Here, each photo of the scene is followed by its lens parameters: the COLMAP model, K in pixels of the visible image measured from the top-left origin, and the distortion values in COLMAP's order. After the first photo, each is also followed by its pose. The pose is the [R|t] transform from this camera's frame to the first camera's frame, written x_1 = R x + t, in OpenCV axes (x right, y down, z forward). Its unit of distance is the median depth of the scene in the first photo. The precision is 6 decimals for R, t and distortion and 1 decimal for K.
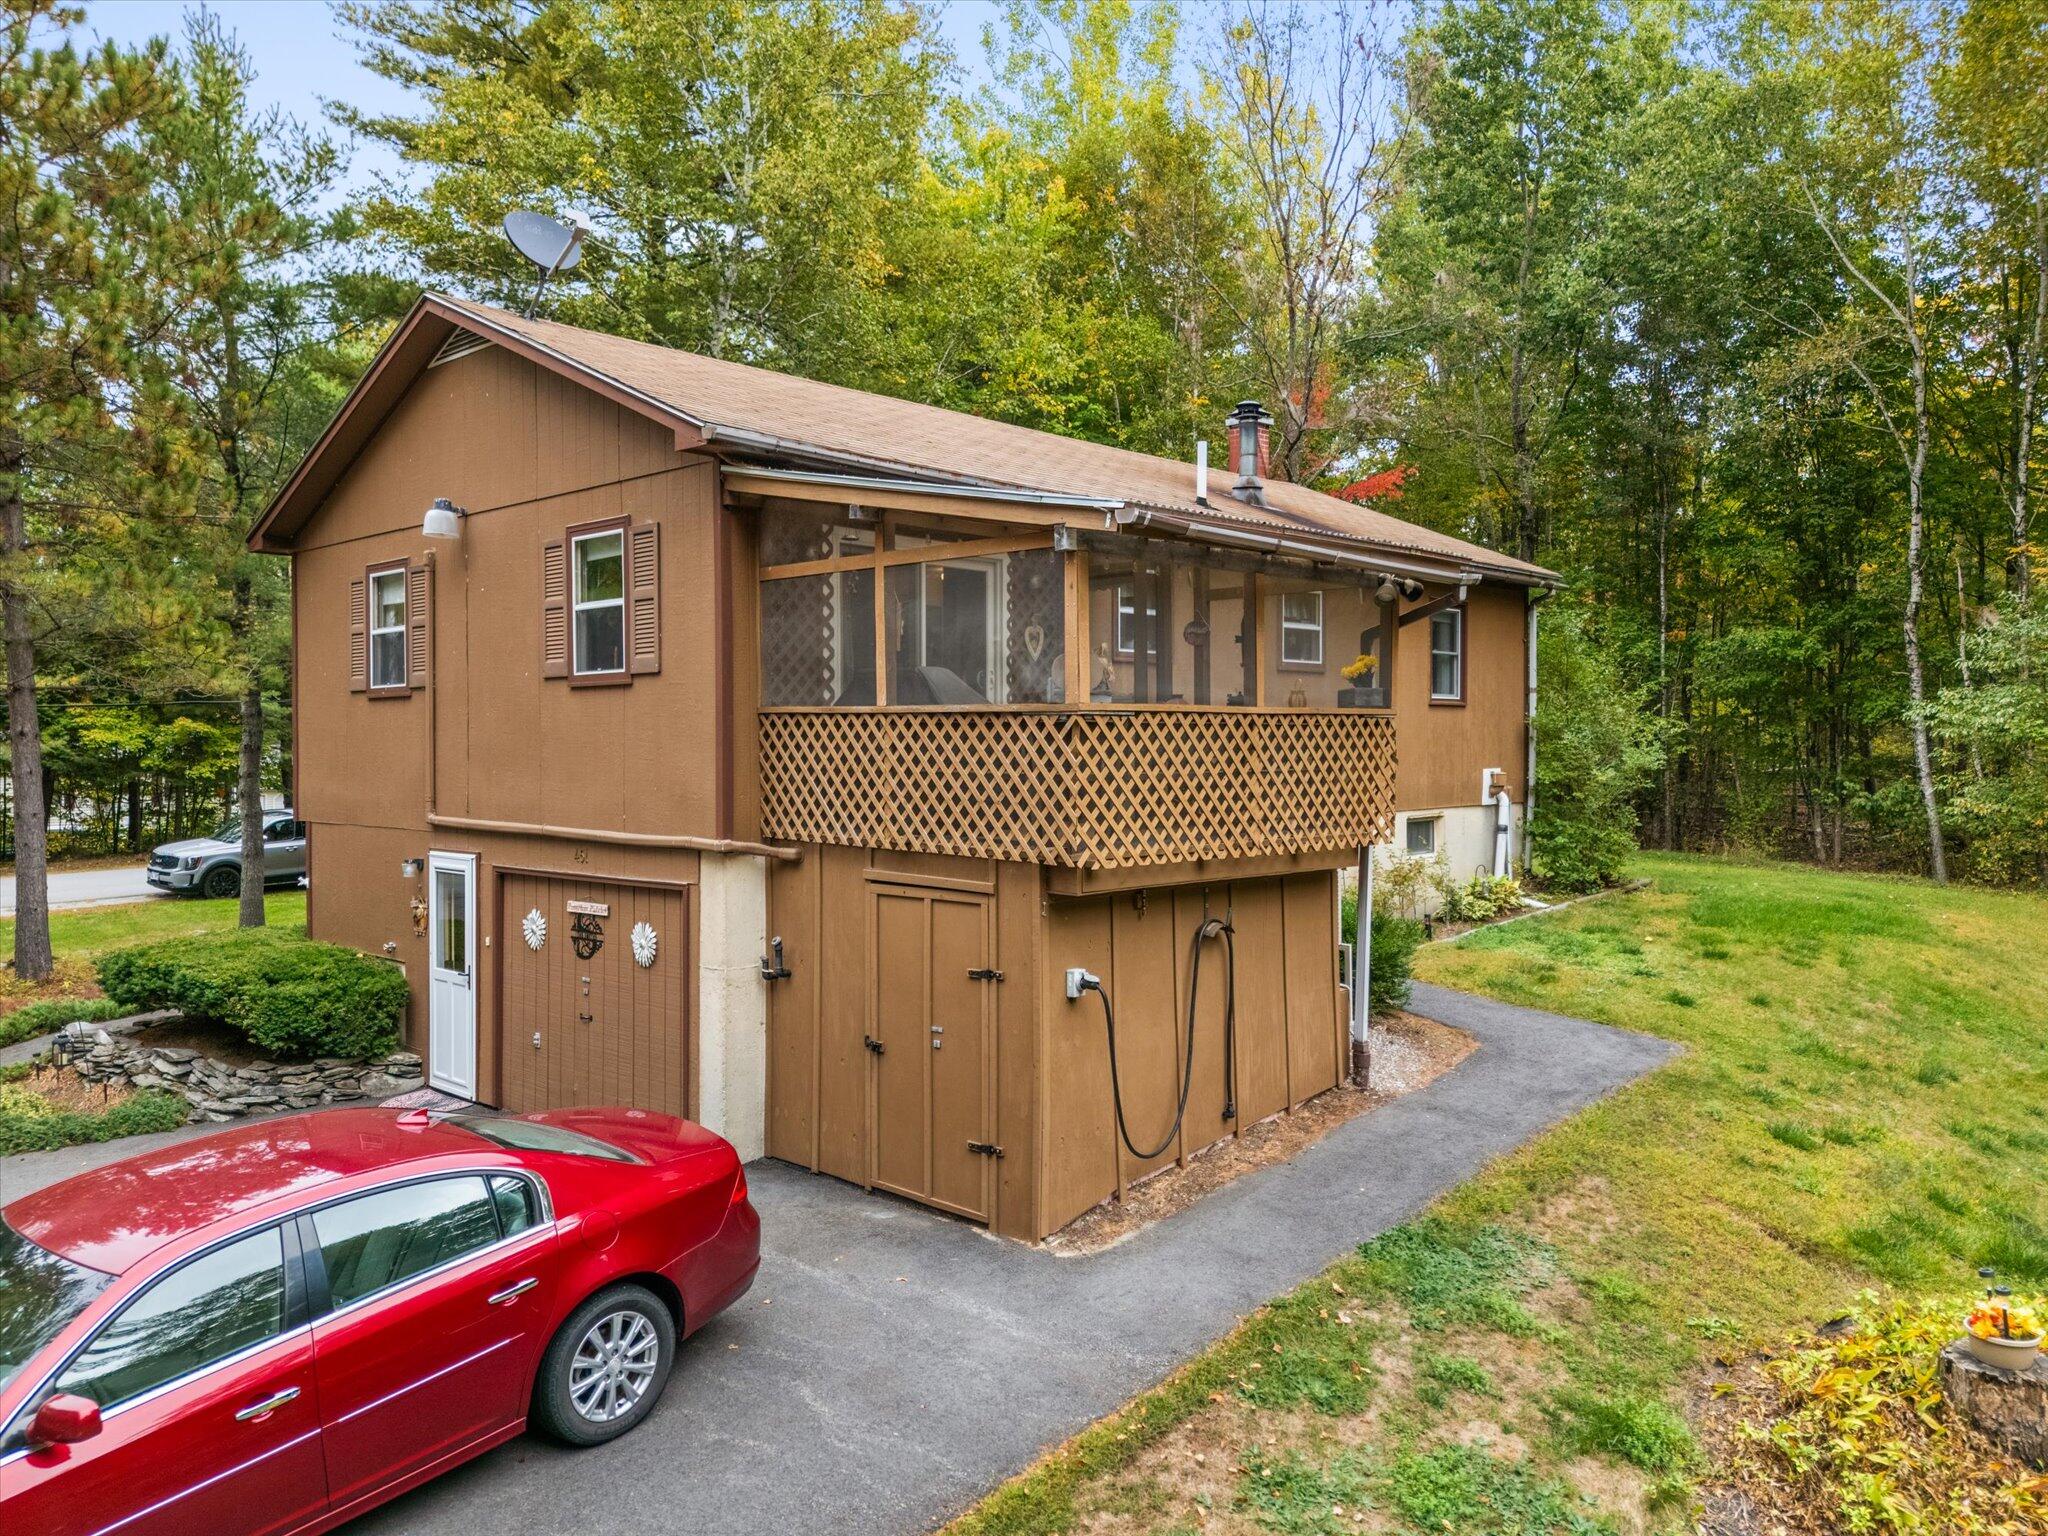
lens RADIAL K [[1481.3, 0, 1020.0], [0, 1481.3, 756.8], [0, 0, 1]] dist [0.047911, -0.020120]
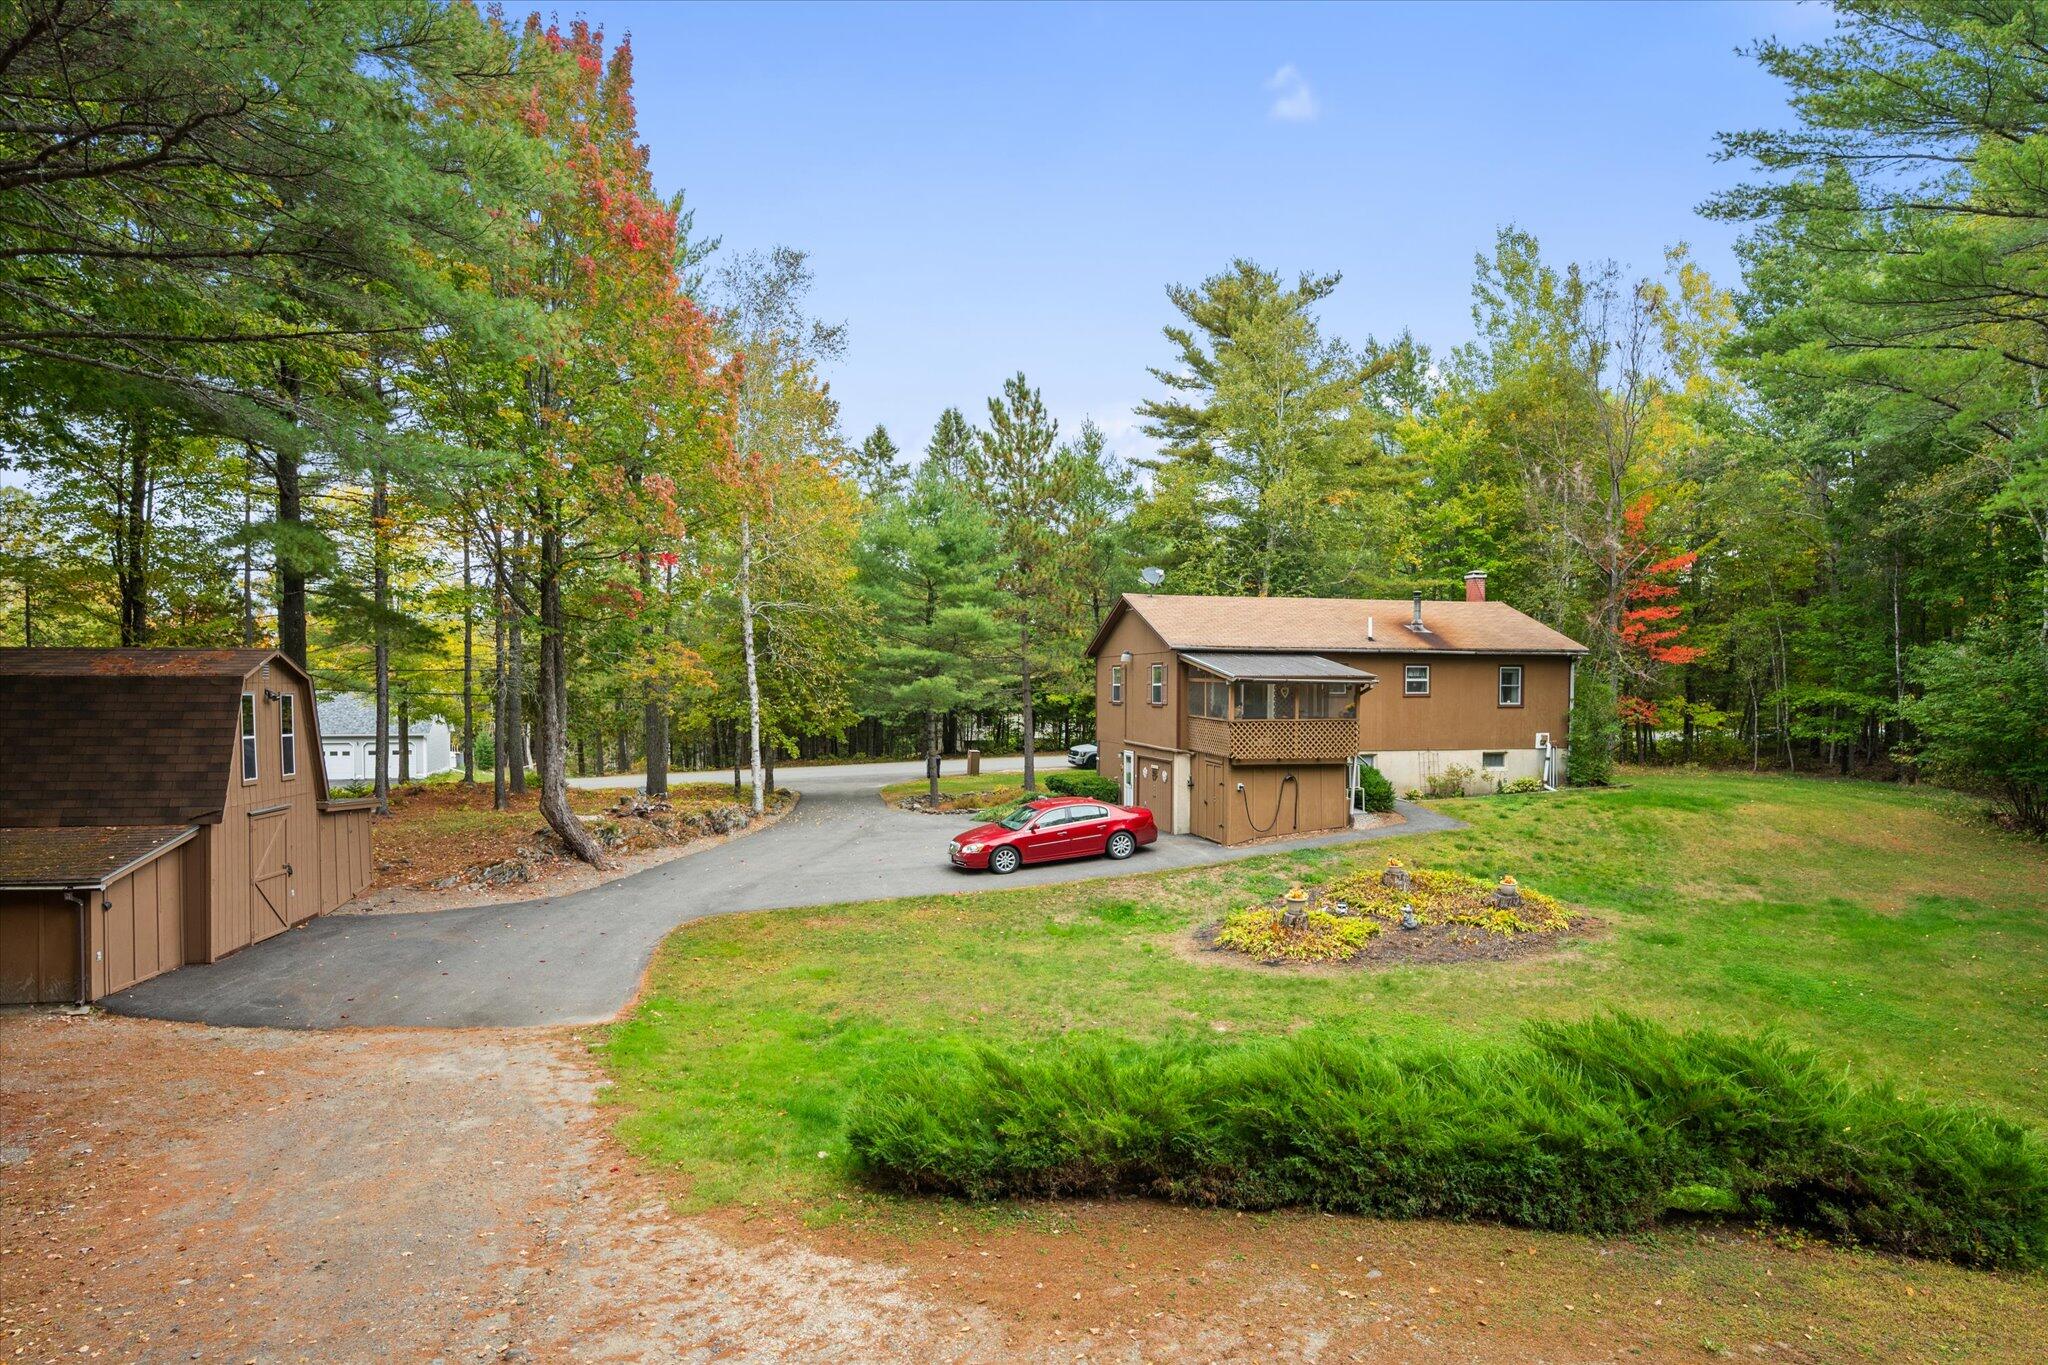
lens RADIAL K [[1068.0, 0, 1052.3], [0, 1068.0, 714.1], [0, 0, 1]] dist [-0.002993, 0.000660]
pose [[0.848841, 0.018535, -0.528323, 0.694741], [-0.009390, 0.999756, 0.019986, -0.061605], [0.528564, -0.012004, 0.848808, -1.073797]]
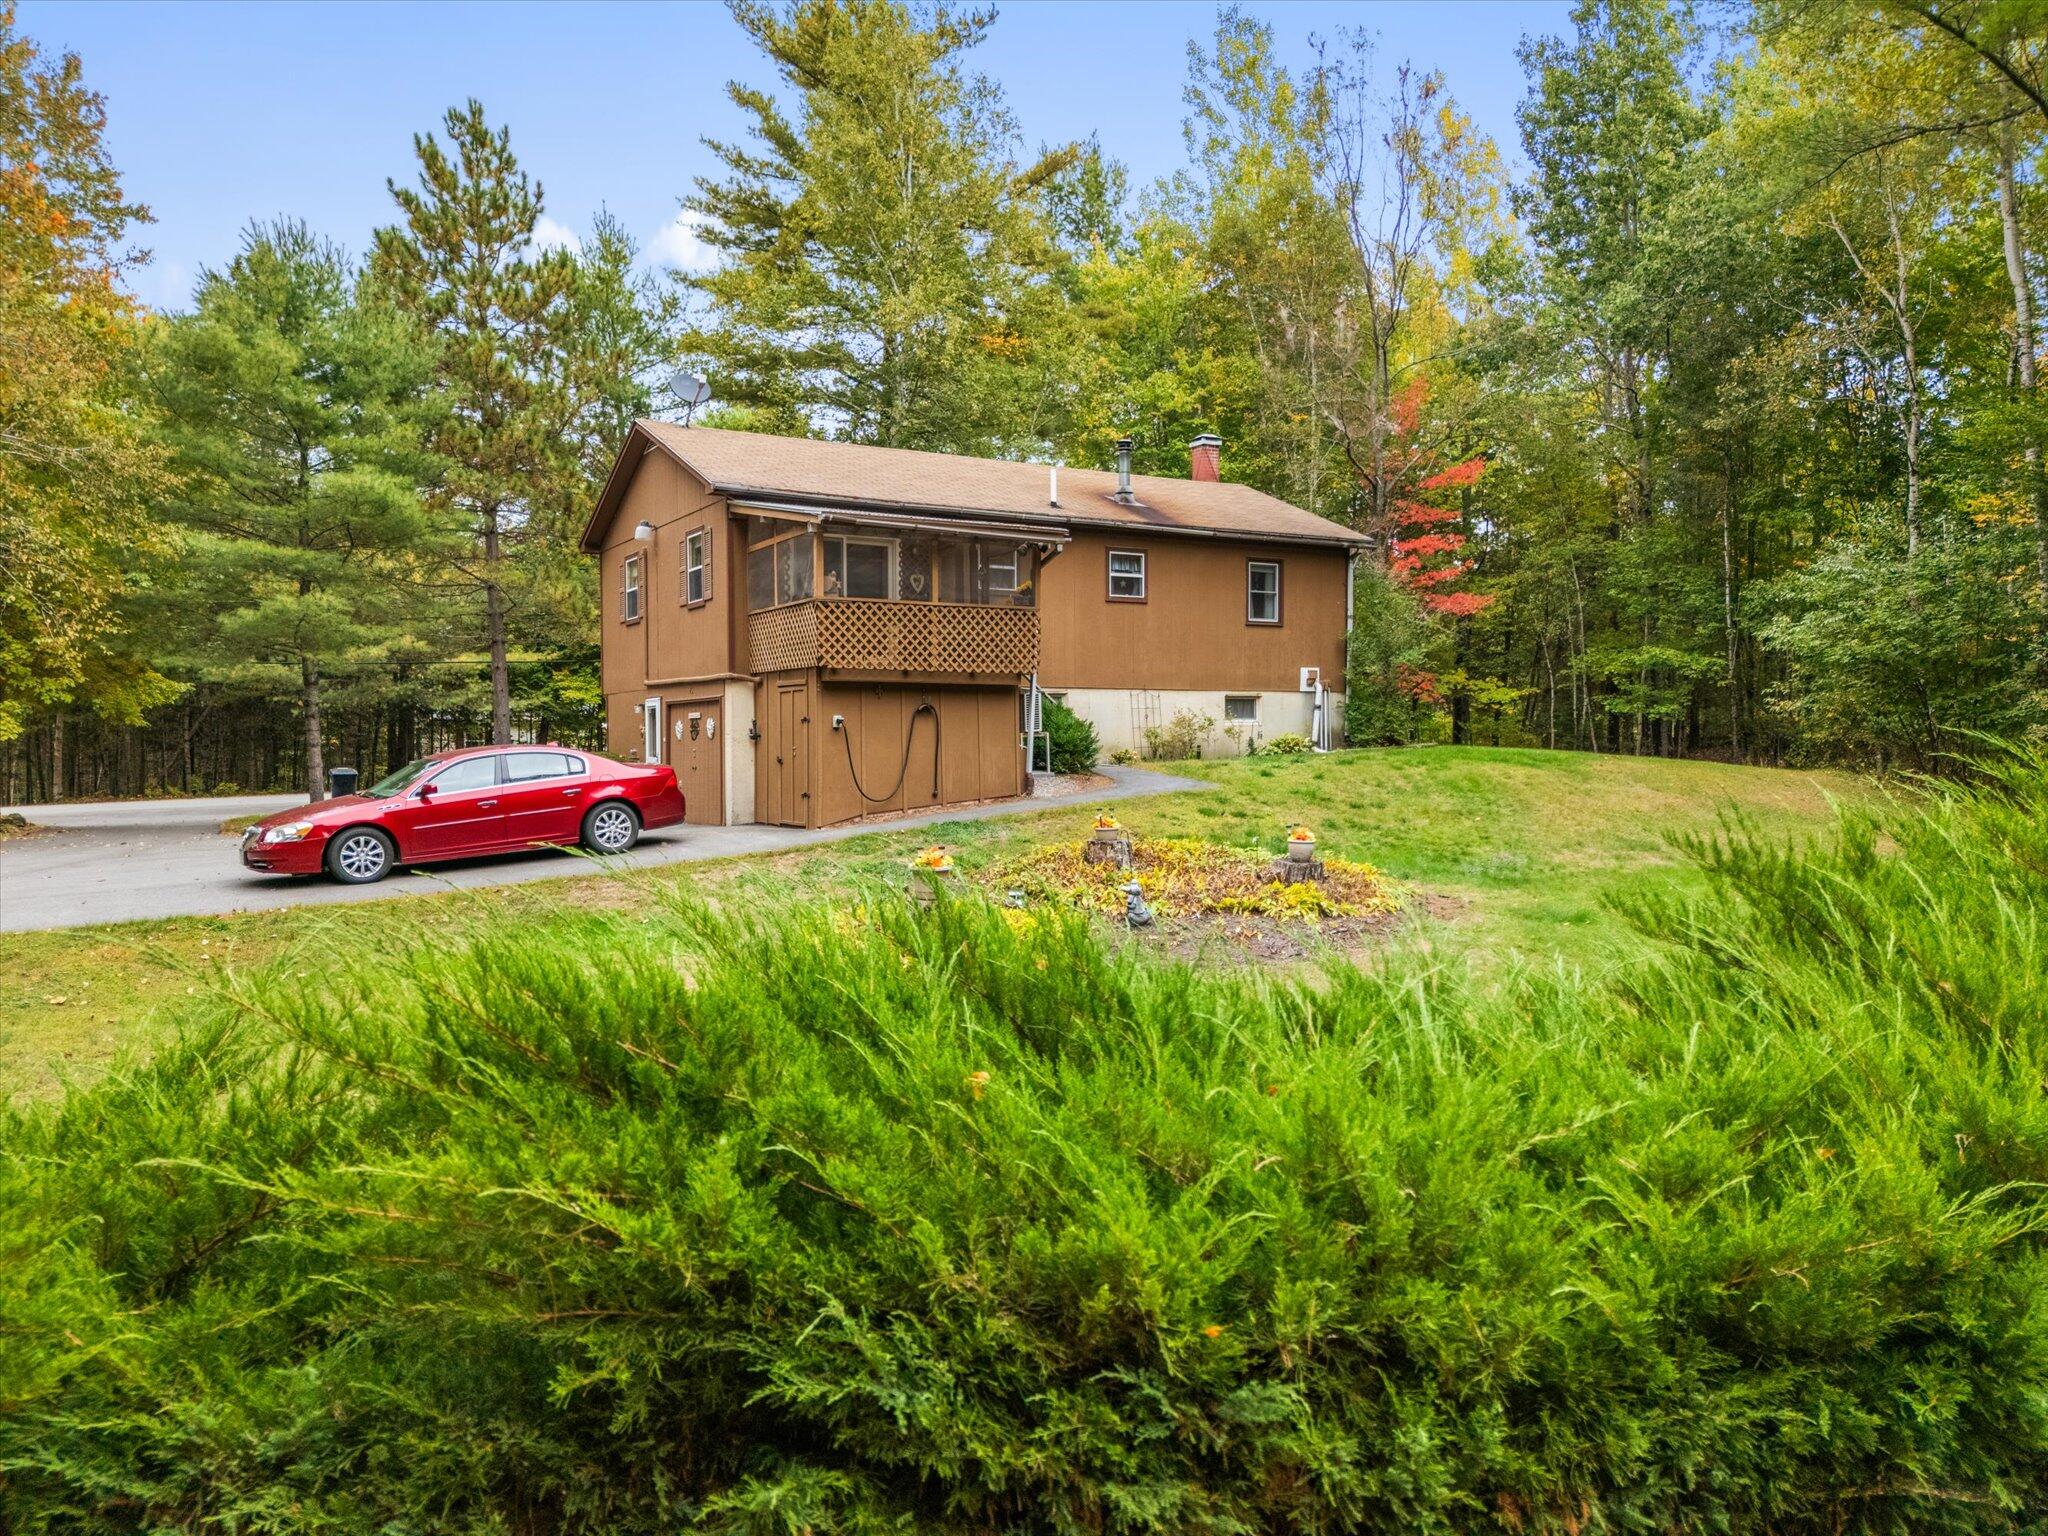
lens RADIAL K [[1438.7, 0, 1028.2], [0, 1438.7, 767.8], [0, 0, 1]] dist [0.068774, -0.004302]
pose [[0.961418, 0.004536, -0.275054, 0.563658], [-0.001661, 0.999942, 0.010683, 0.120398], [0.275087, -0.009814, 0.961369, -0.642656]]
